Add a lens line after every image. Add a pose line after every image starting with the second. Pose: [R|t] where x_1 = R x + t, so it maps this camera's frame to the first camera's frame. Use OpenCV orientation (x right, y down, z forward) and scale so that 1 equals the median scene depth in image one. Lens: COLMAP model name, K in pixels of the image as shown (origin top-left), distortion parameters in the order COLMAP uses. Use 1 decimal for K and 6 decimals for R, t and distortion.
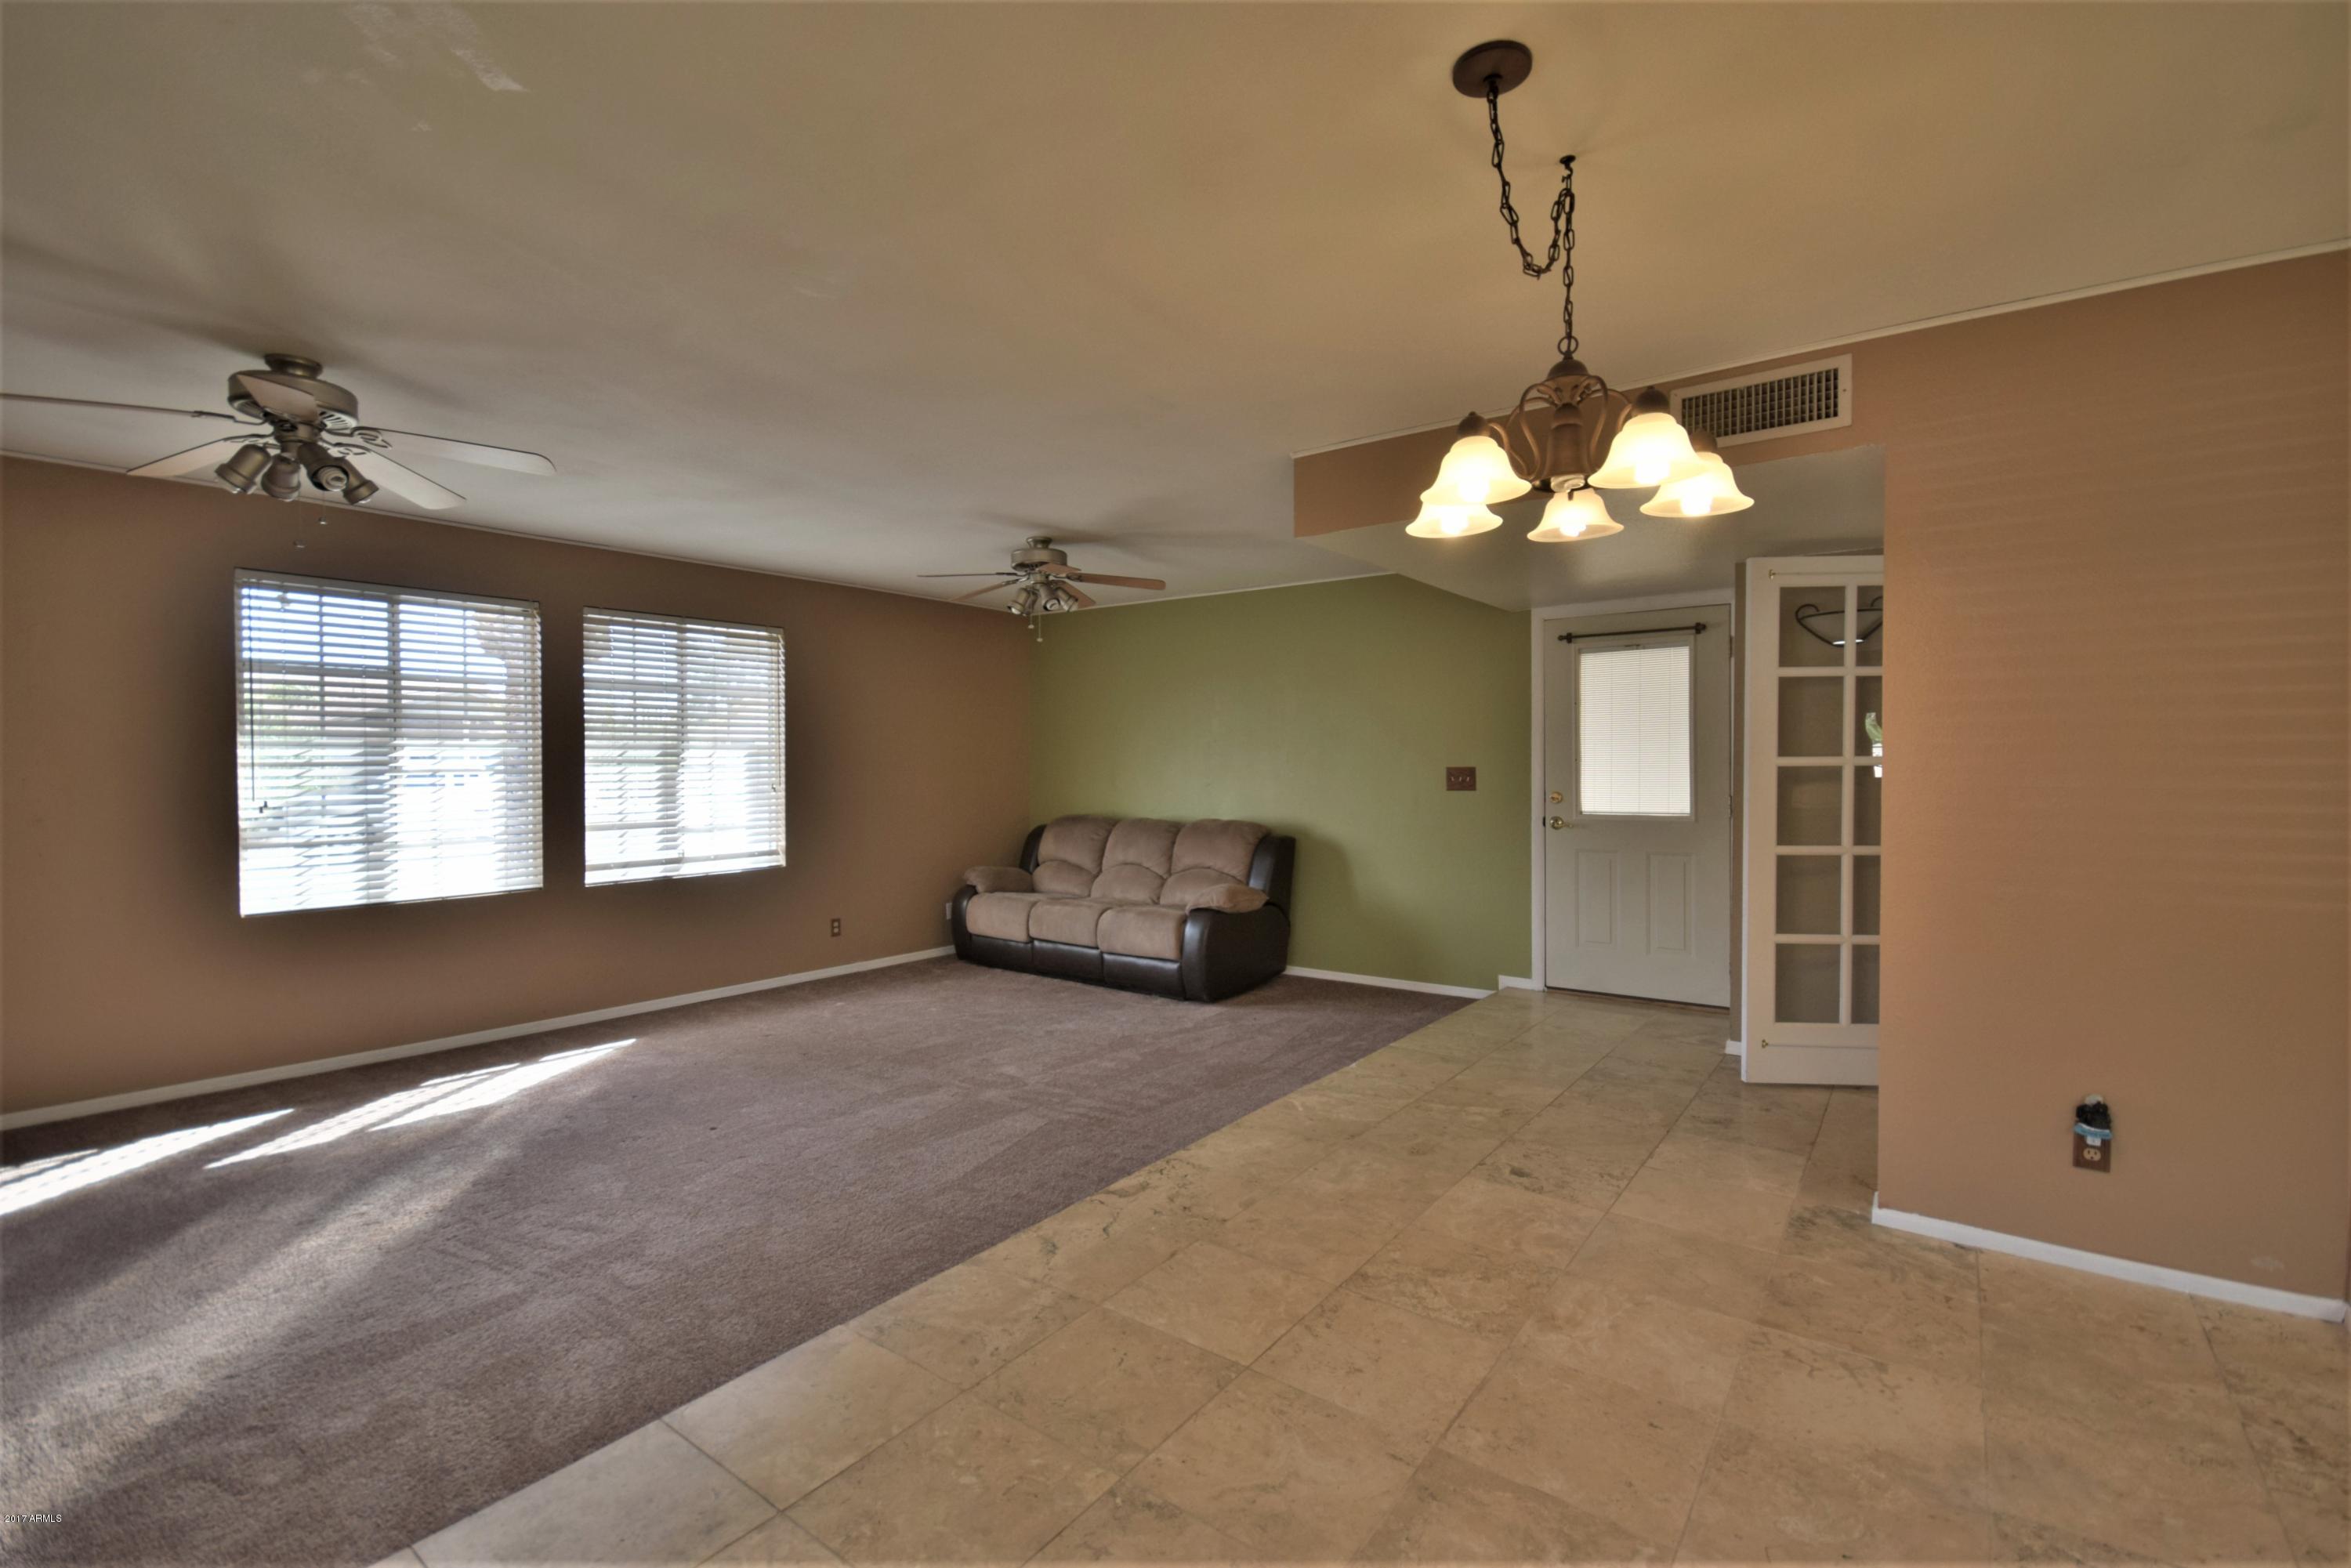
lens RADIAL K [[1040.5, 0, 1170.4], [0, 1040.5, 783.1], [0, 0, 1]] dist [-0.001811, -0.000588]
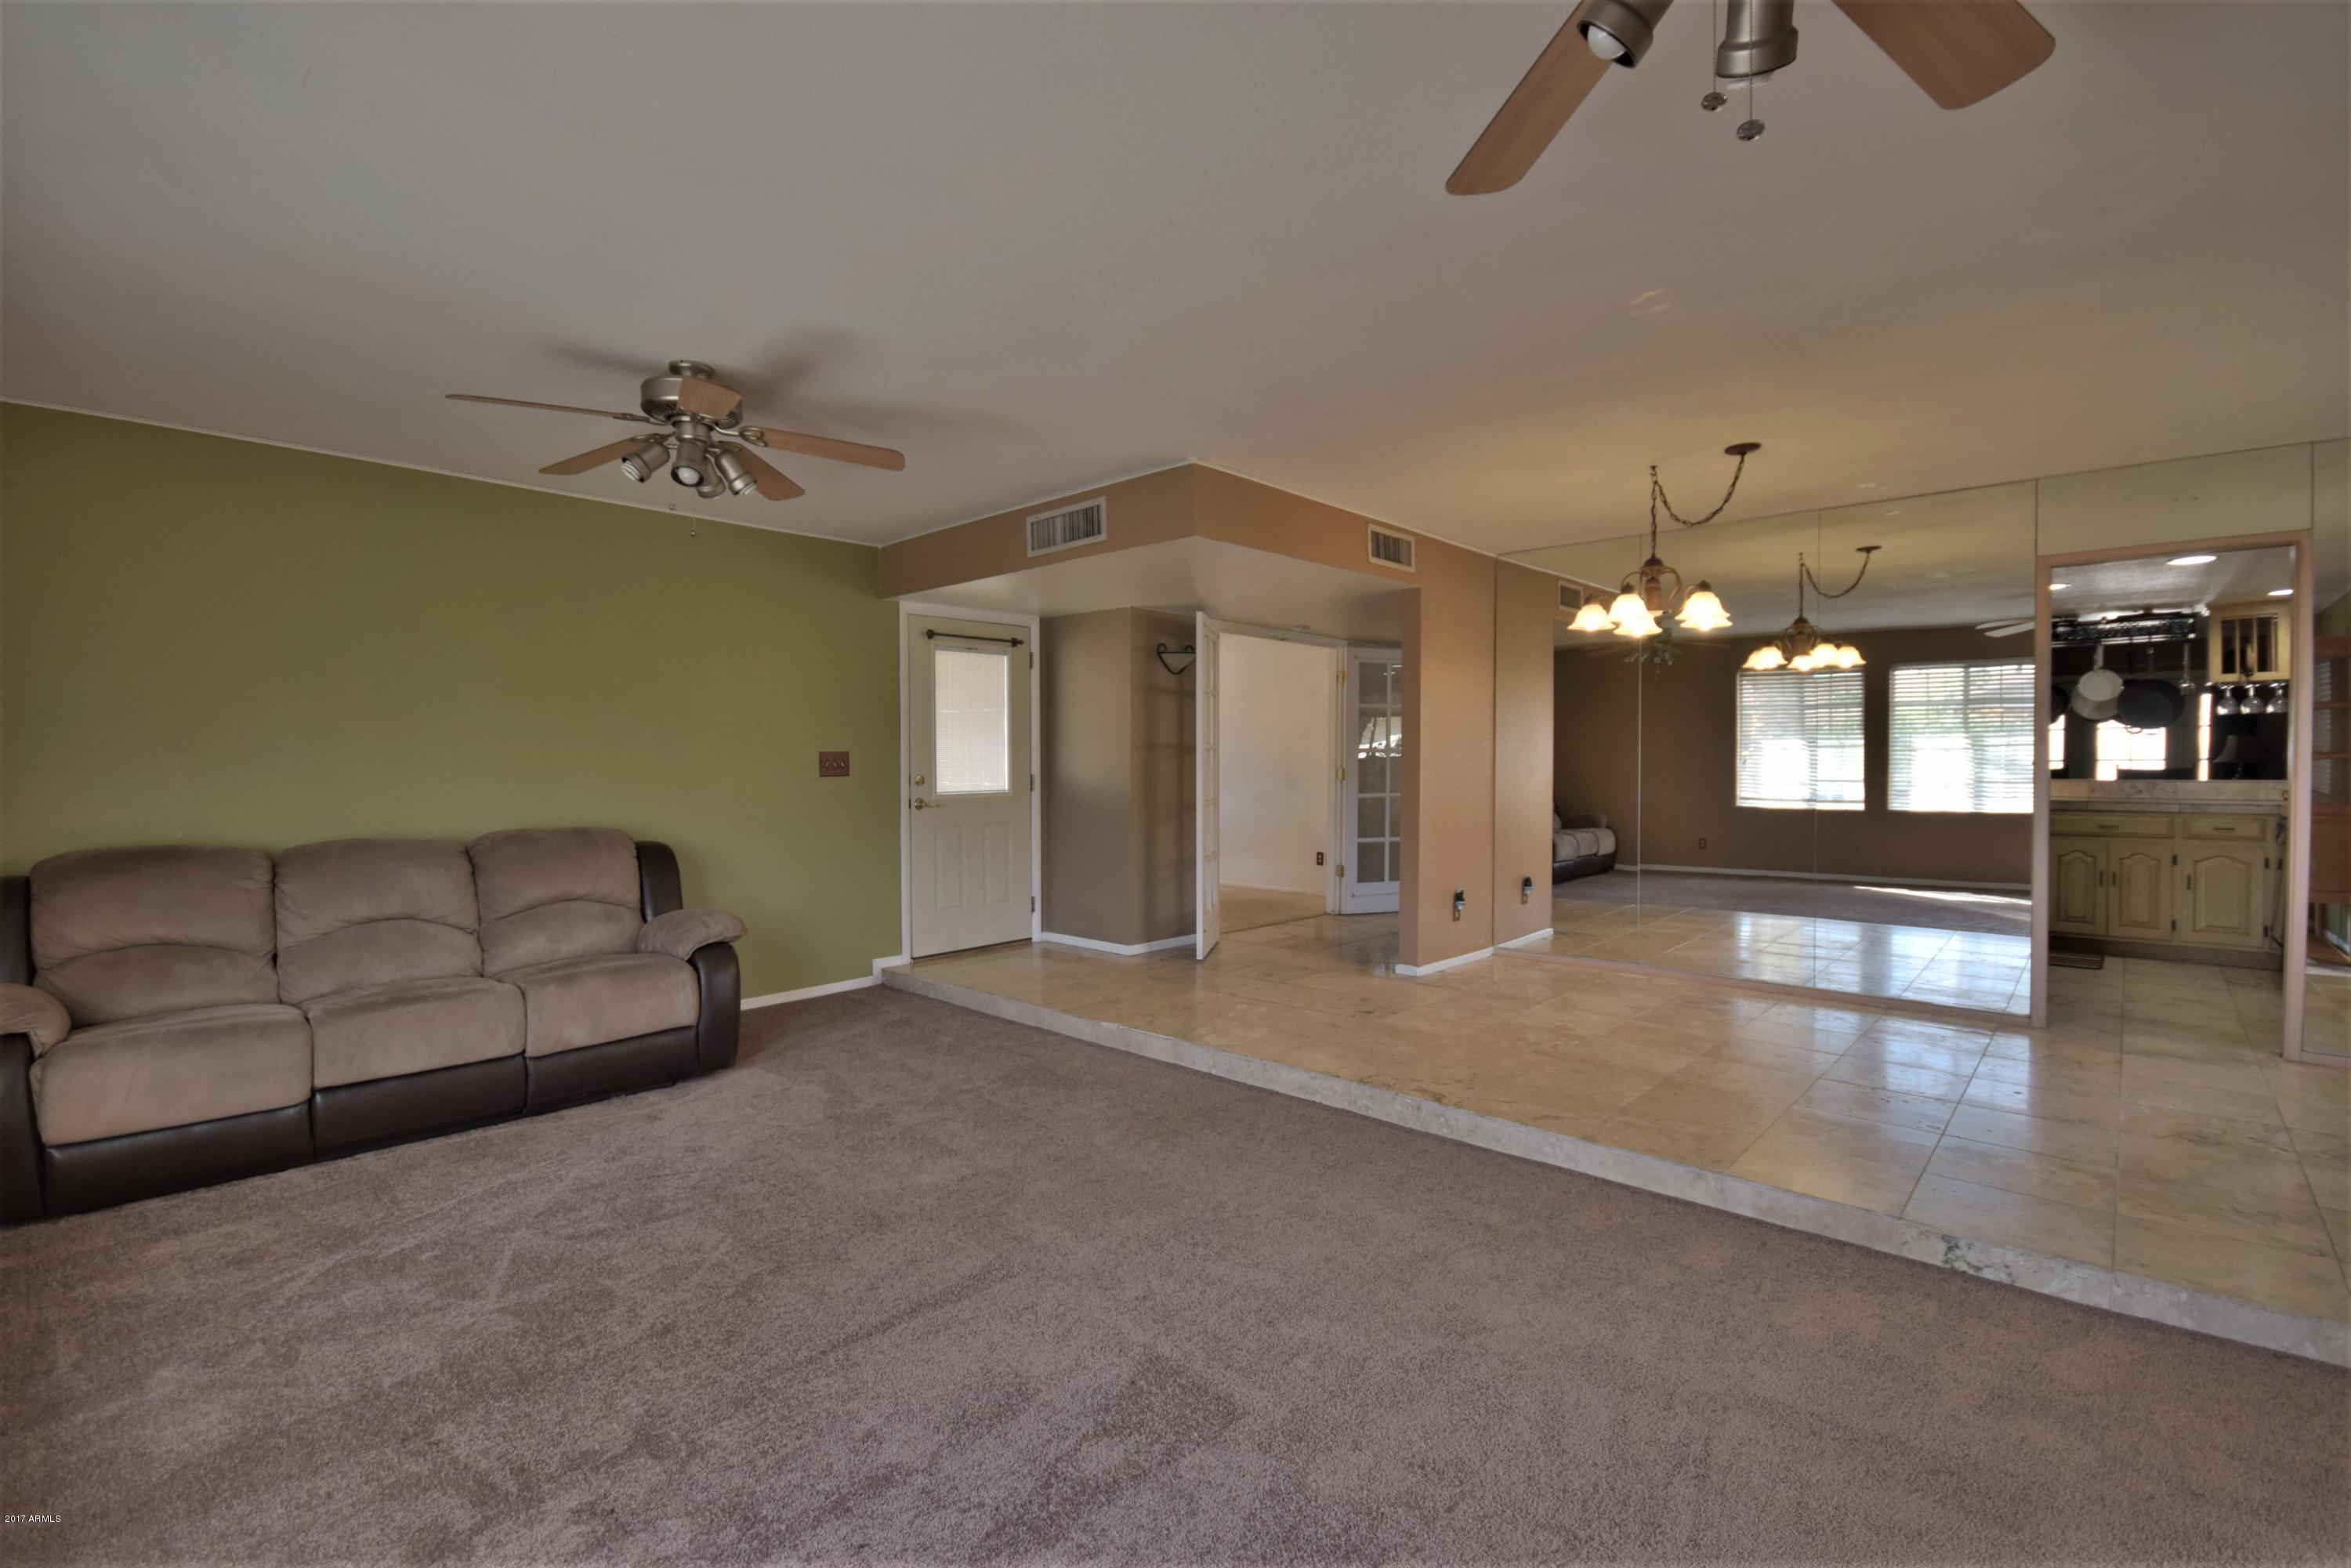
lens RADIAL K [[1020.2, 0, 1175.0], [0, 1020.2, 823.9], [0, 0, 1]] dist [0.020683, -0.000060]
pose [[0.101396, -0.065661, 0.992677, -0.718197], [0.017035, 0.997788, 0.064259, -0.005094], [-0.994700, 0.010395, 0.102290, 0.678072]]
